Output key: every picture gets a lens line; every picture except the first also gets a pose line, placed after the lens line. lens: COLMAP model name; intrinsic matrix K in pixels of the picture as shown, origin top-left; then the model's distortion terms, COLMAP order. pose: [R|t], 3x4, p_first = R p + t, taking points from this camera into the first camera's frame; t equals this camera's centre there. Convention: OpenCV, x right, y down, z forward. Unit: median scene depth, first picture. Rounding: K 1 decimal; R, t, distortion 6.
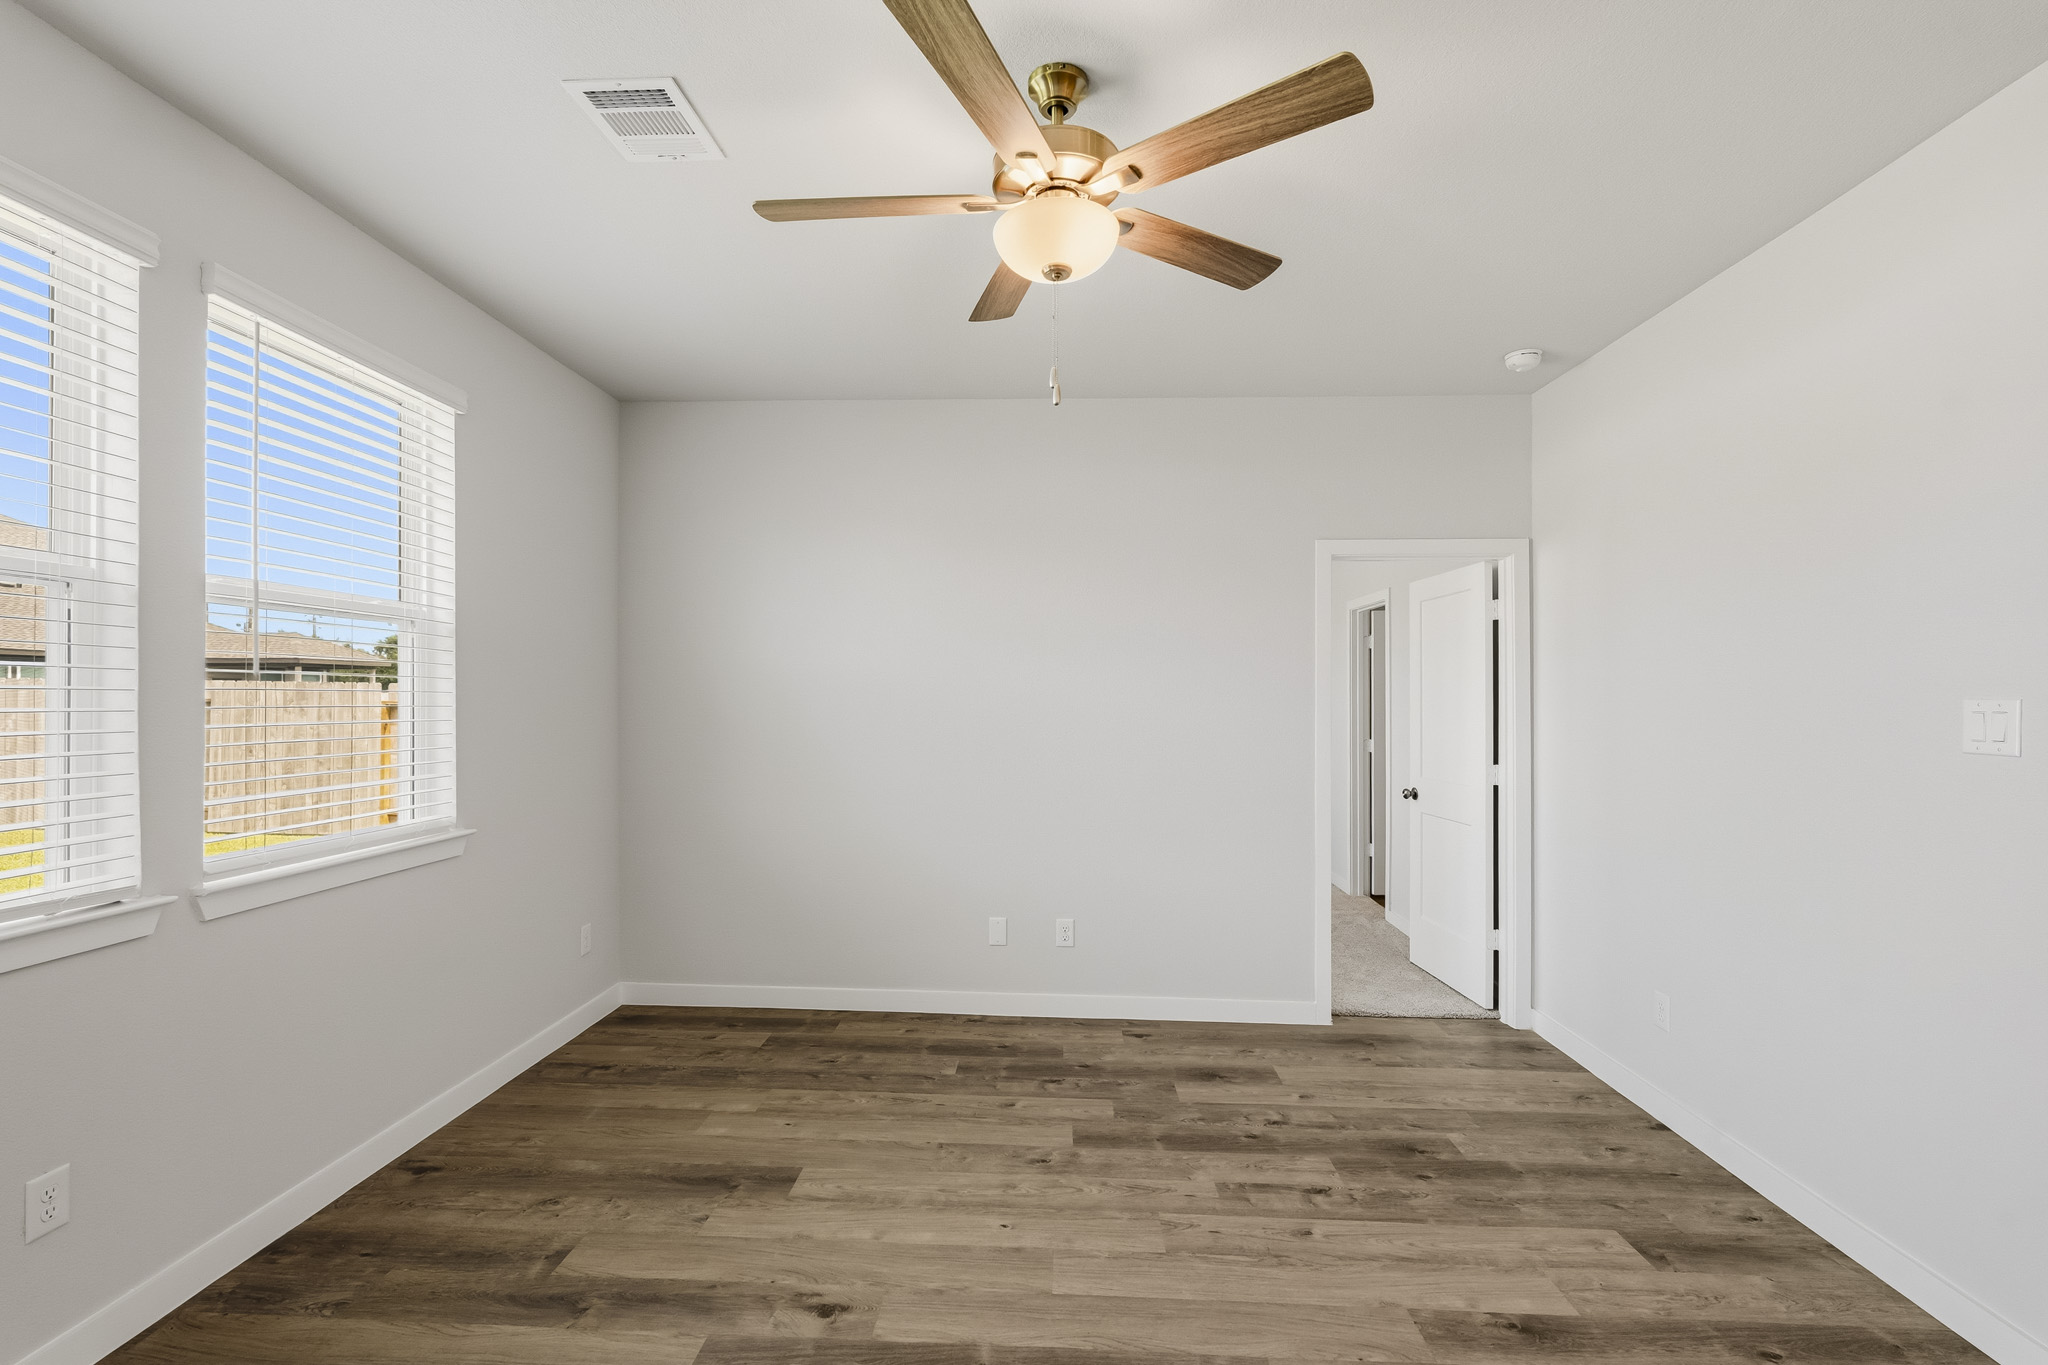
lens RADIAL K [[893.9, 0, 1017.8], [0, 893.9, 698.2], [0, 0, 1]] dist [-0.000851, 0.000413]
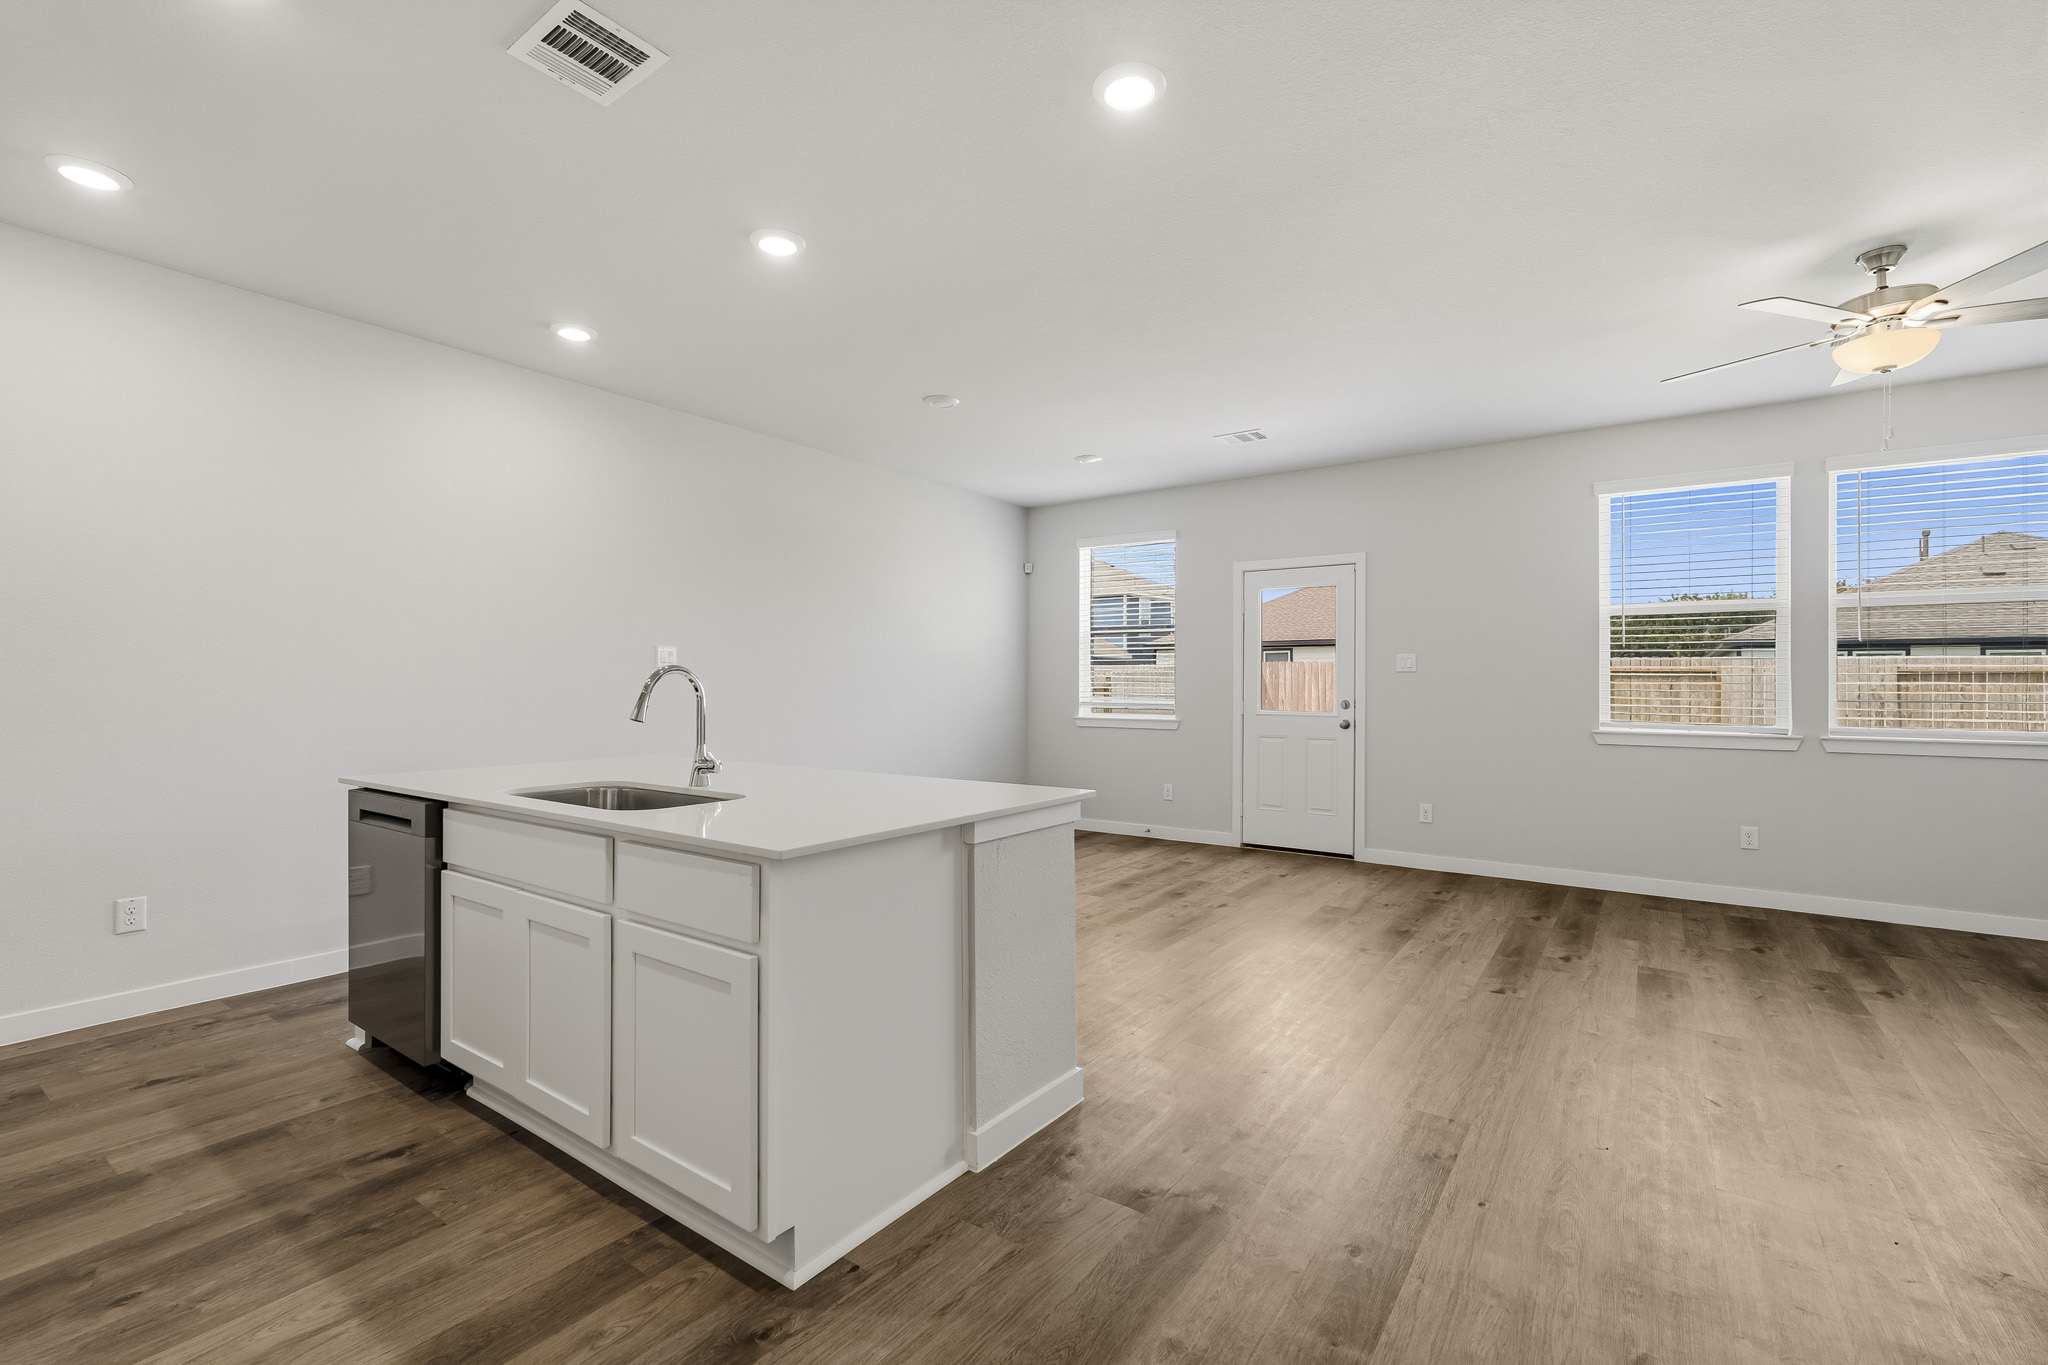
lens RADIAL K [[893.9, 0, 1012.5], [0, 893.9, 681.2], [0, 0, 1]] dist [-0.000851, 0.000413]
pose [[-0.543257, -0.011020, -0.839494, 1.553589], [-0.006022, 0.999939, -0.009230, 0.079279], [0.839545, 0.000042, -0.543290, 0.378018]]
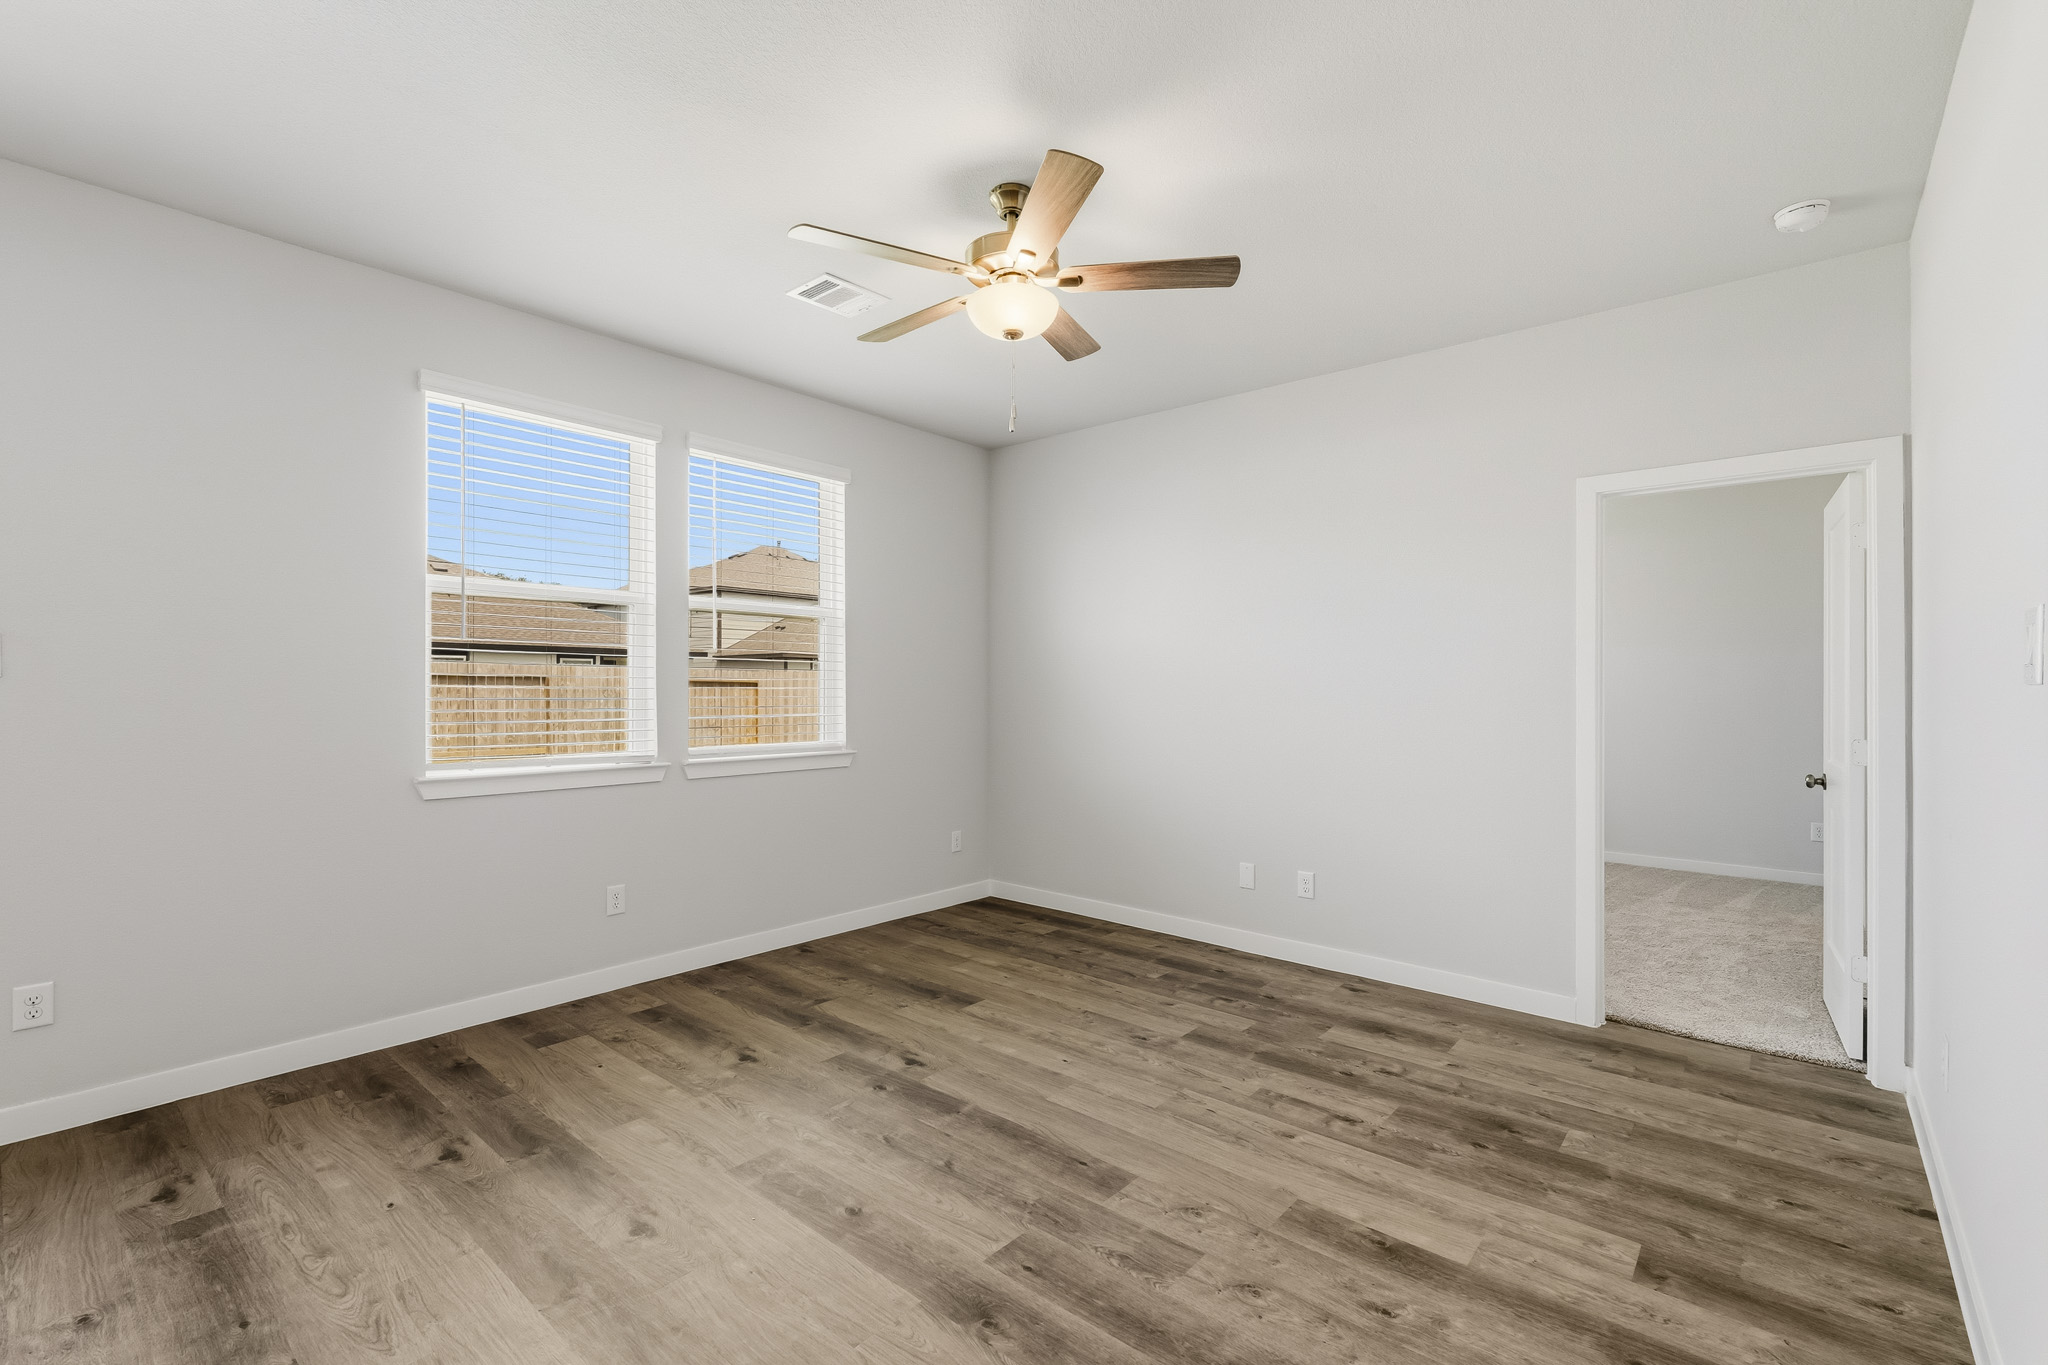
lens RADIAL K [[893.9, 0, 1028.7], [0, 893.9, 687.9], [0, 0, 1]] dist [-0.000851, 0.000413]
pose [[0.791525, -0.002457, -0.611131, 0.617275], [0.001756, 0.999997, -0.001746, 0.045529], [0.611134, 0.000308, 0.791527, -0.045761]]
